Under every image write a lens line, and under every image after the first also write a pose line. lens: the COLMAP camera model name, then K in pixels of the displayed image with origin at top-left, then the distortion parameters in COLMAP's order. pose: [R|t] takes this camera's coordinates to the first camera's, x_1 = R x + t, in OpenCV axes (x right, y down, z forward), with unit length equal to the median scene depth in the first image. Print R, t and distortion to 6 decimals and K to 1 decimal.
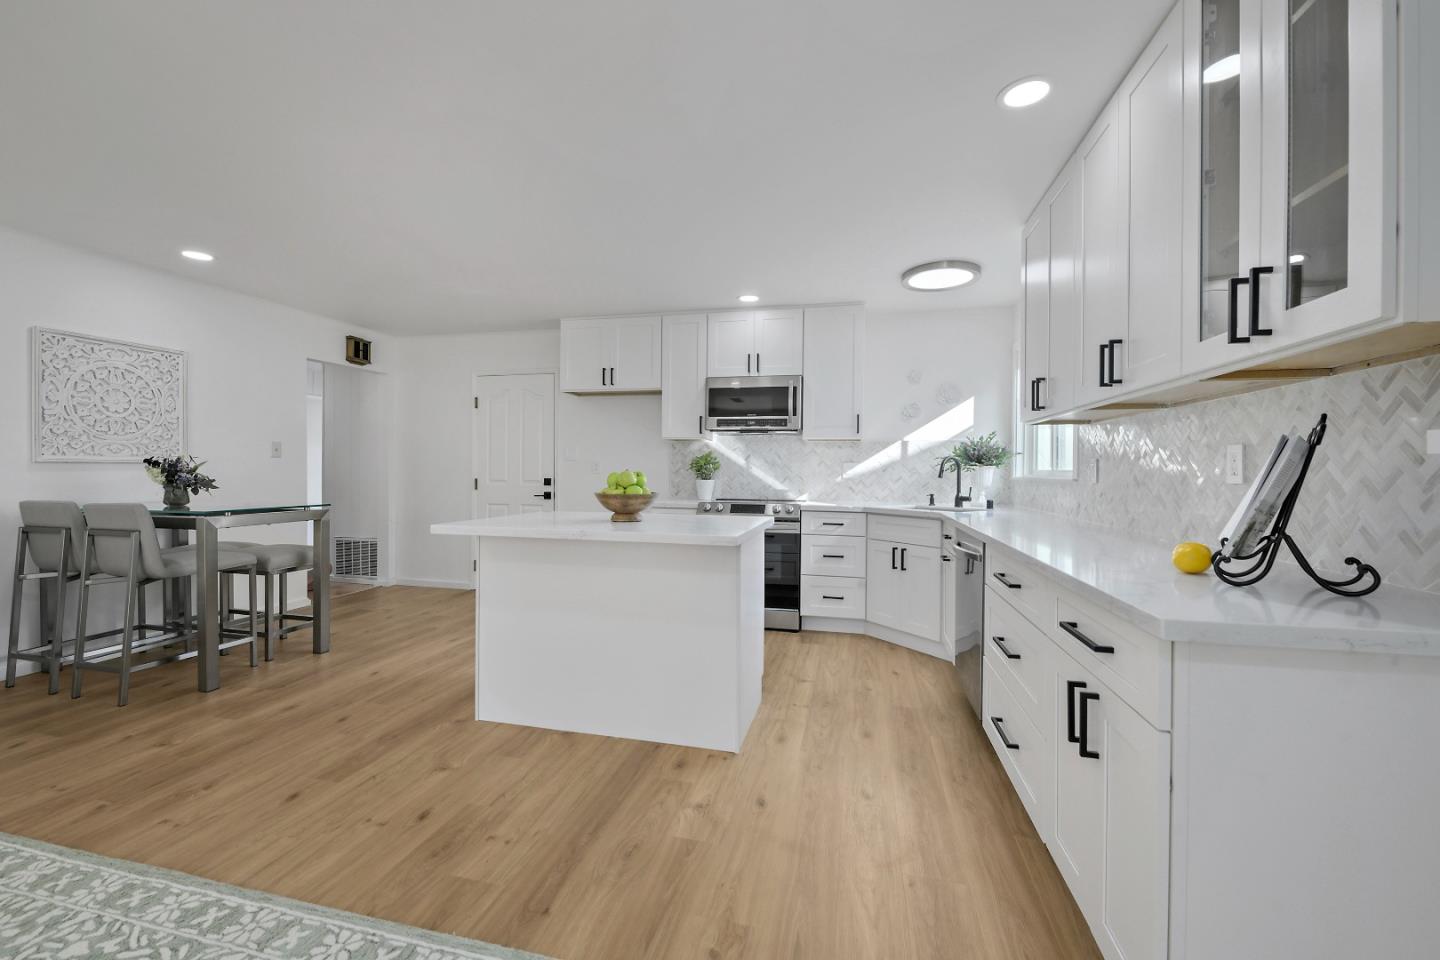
lens RADIAL K [[574.5, 0, 721.0], [0, 574.5, 475.6], [0, 0, 1]] dist [0.007196, -0.005440]
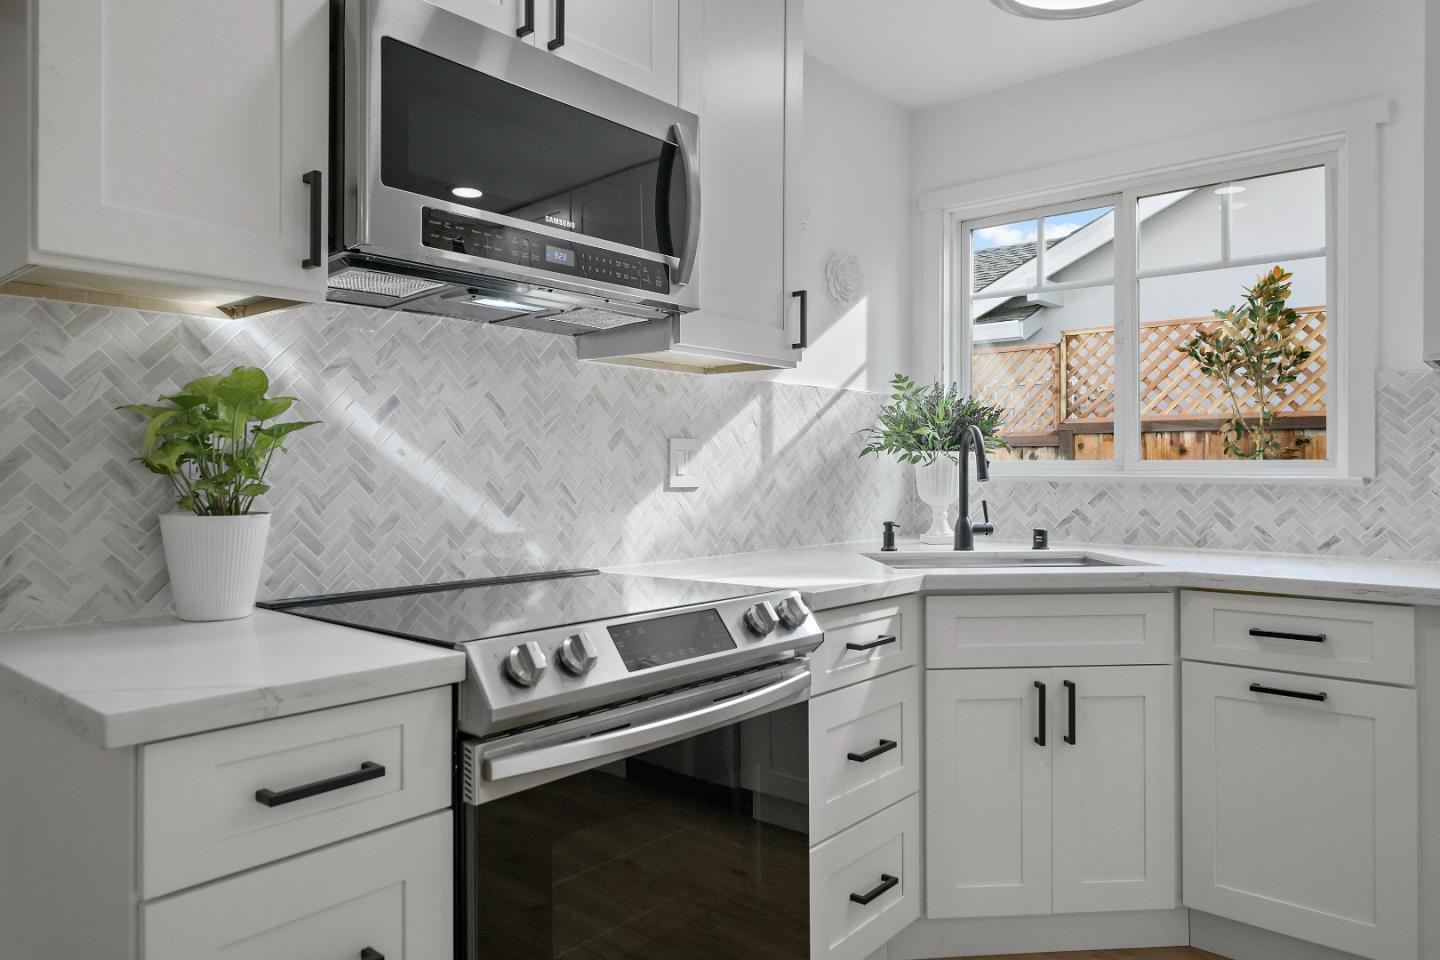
lens RADIAL K [[952.1, 0, 719.2], [0, 952.1, 474.3], [0, 0, 1]] dist [0.004090, 0.000399]
pose [[0.456408, -0.015540, 0.889635, -0.355408], [0.005166, 0.999877, 0.014815, -0.014813], [-0.889755, -0.002166, 0.456433, 1.060241]]
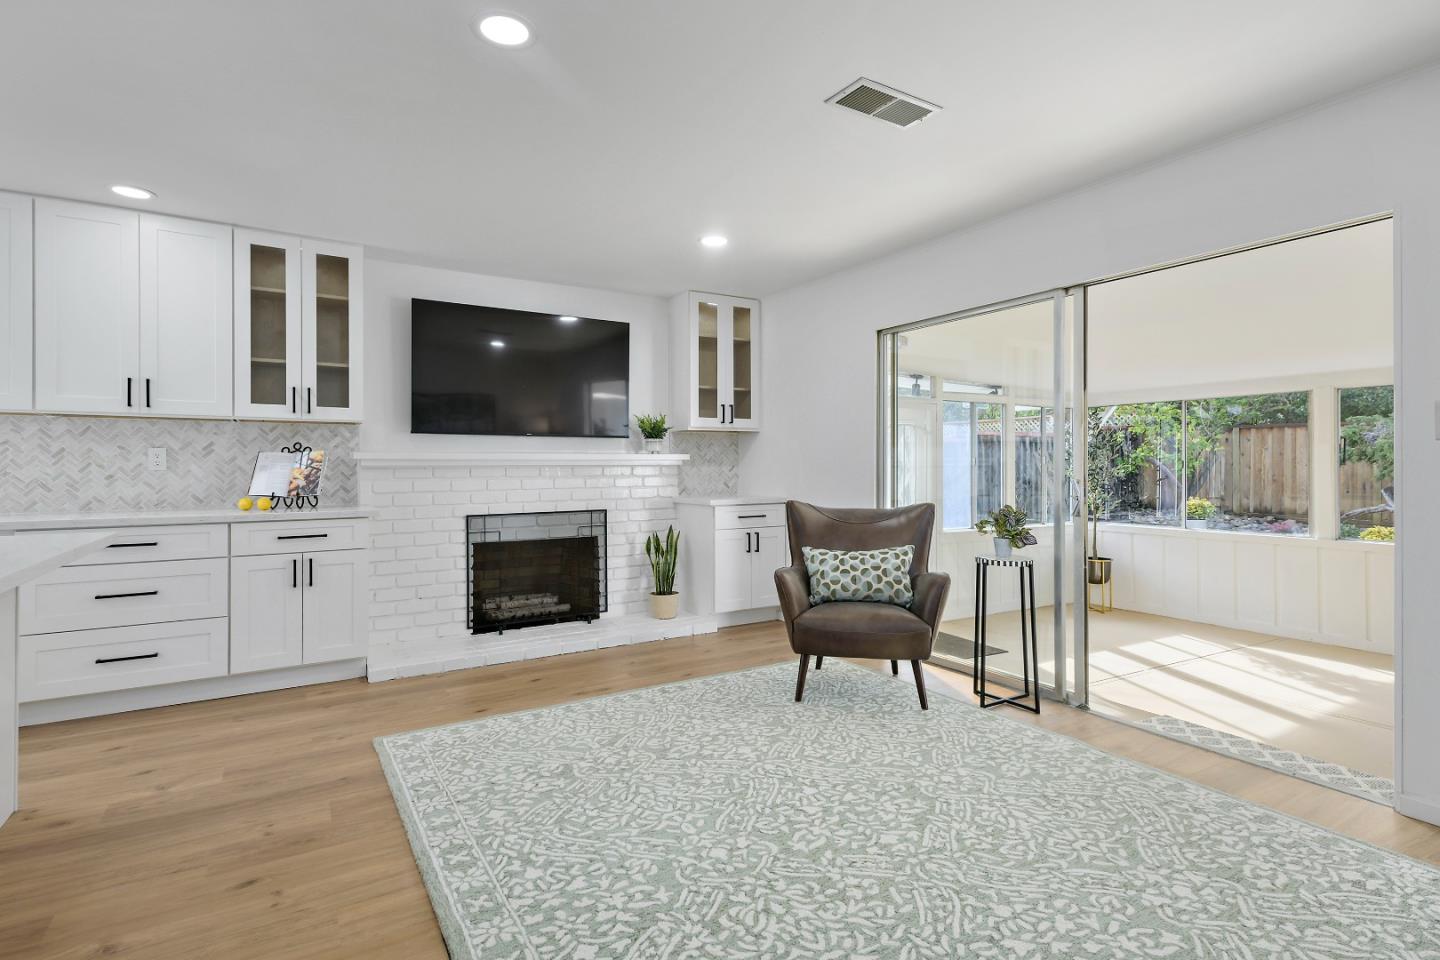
lens RADIAL K [[724.6, 0, 717.4], [0, 724.6, 468.2], [0, 0, 1]] dist [0.027390, -0.000925]
pose [[-0.701471, -0.011592, 0.712604, -1.039246], [0.001169, 0.999848, 0.017415, -0.016423], [-0.712697, 0.013050, -0.701350, 0.748316]]
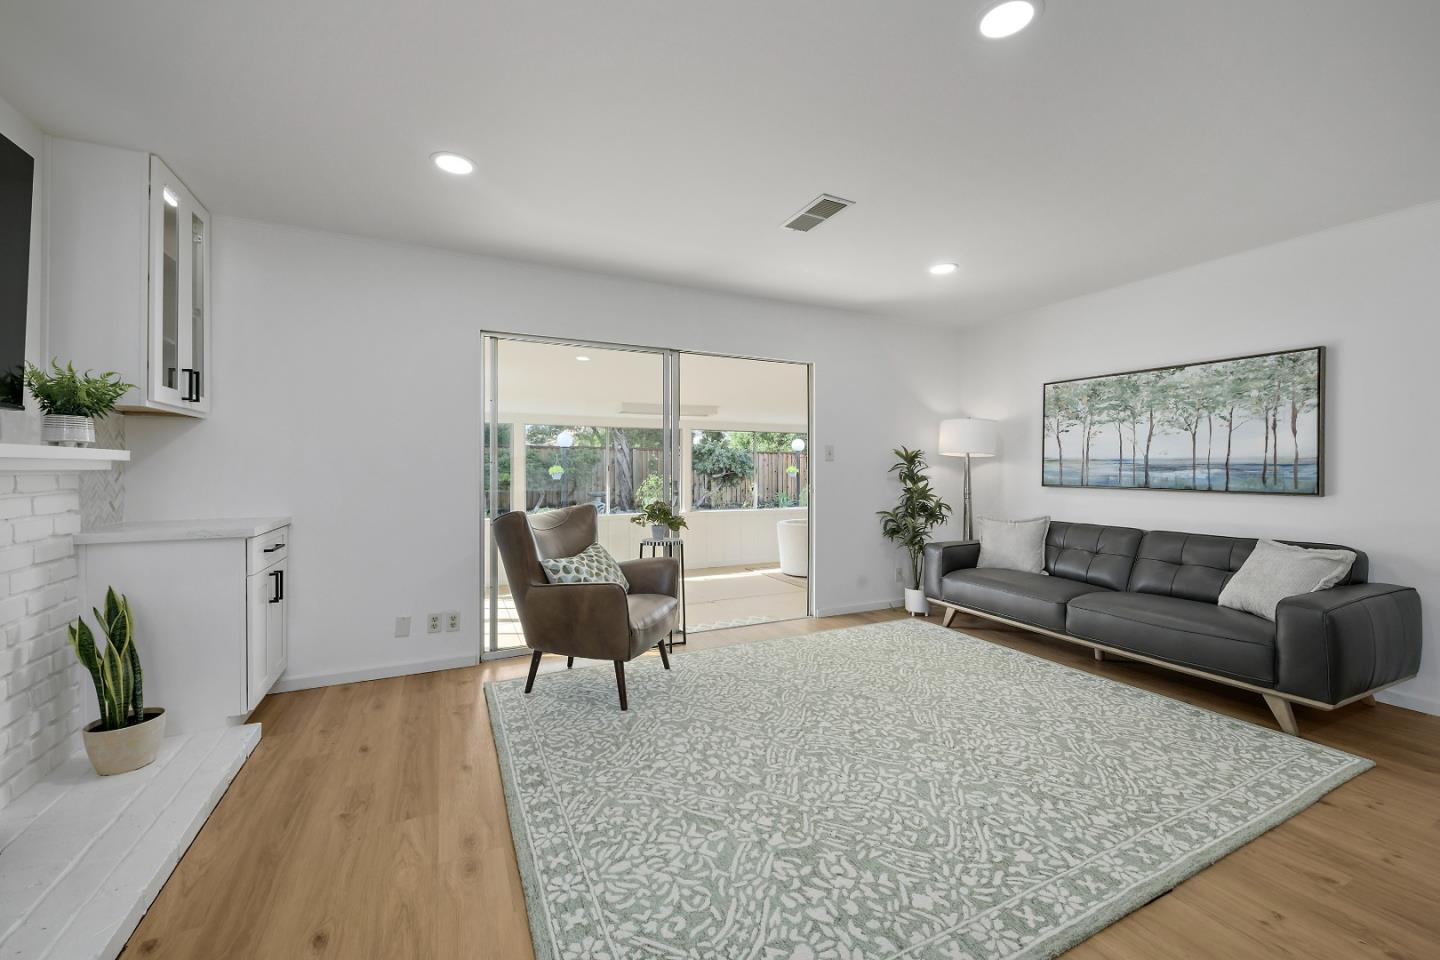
lens RADIAL K [[574.5, 0, 726.1], [0, 574.5, 470.5], [0, 0, 1]] dist [0.007196, -0.005440]
pose [[-0.770410, -0.008168, -0.637497, 0.079665], [-0.012554, 0.999918, 0.002361, -0.005894], [0.637426, 0.009822, -0.770449, 0.650566]]
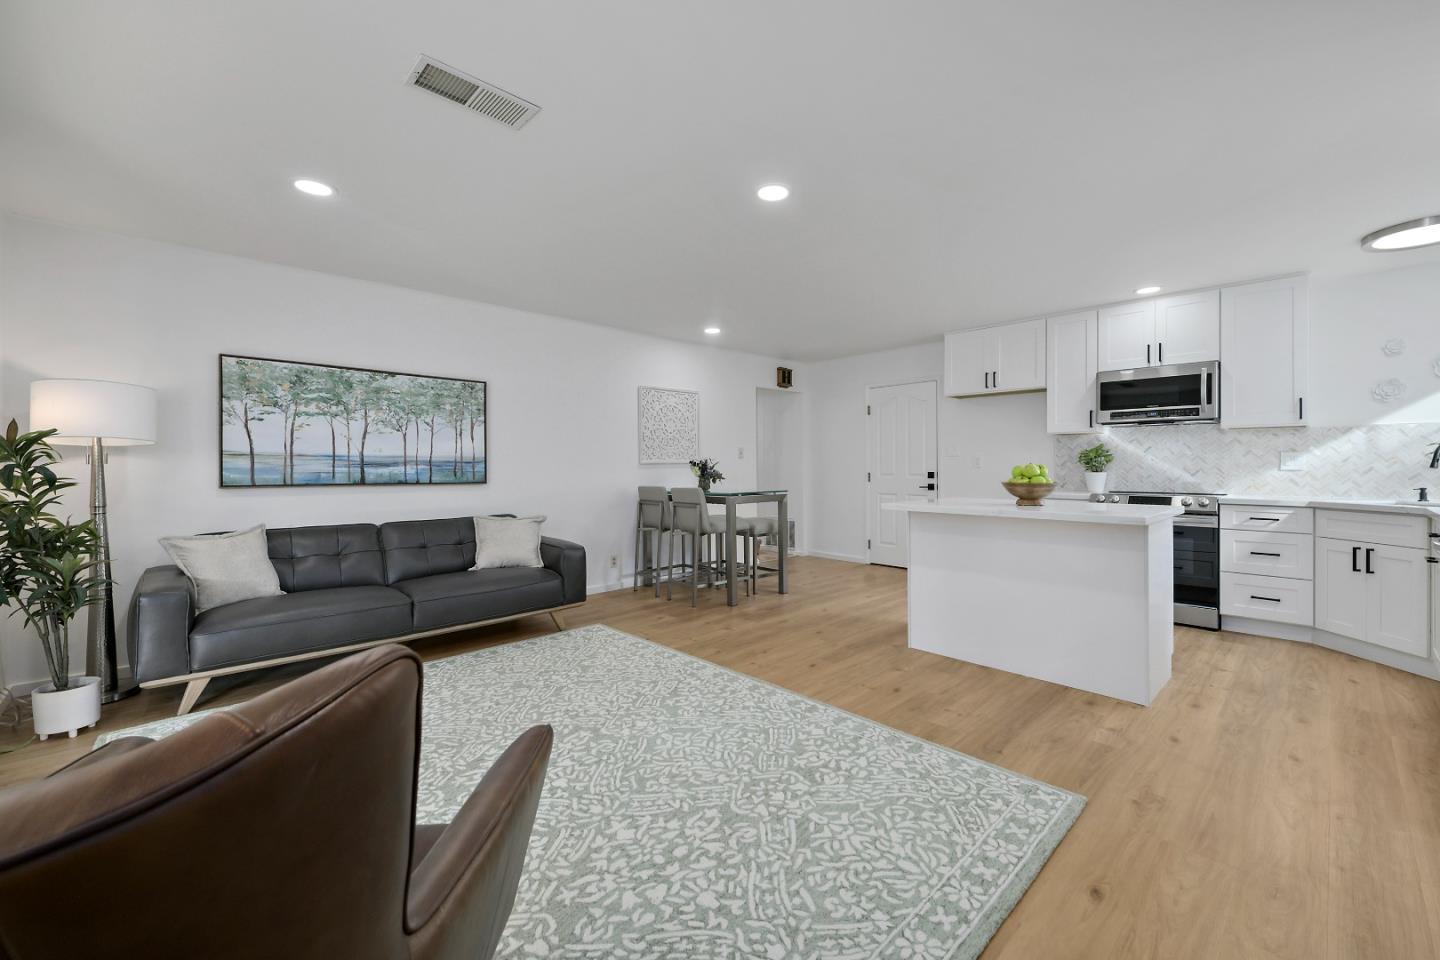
lens RADIAL K [[574.5, 0, 724.1], [0, 574.5, 468.4], [0, 0, 1]] dist [0.007196, -0.005440]
pose [[0.838025, -0.009747, -0.545544, -0.035062], [0.007466, 0.999952, -0.006396, 0.002820], [0.545580, 0.001287, 0.838058, -0.321206]]
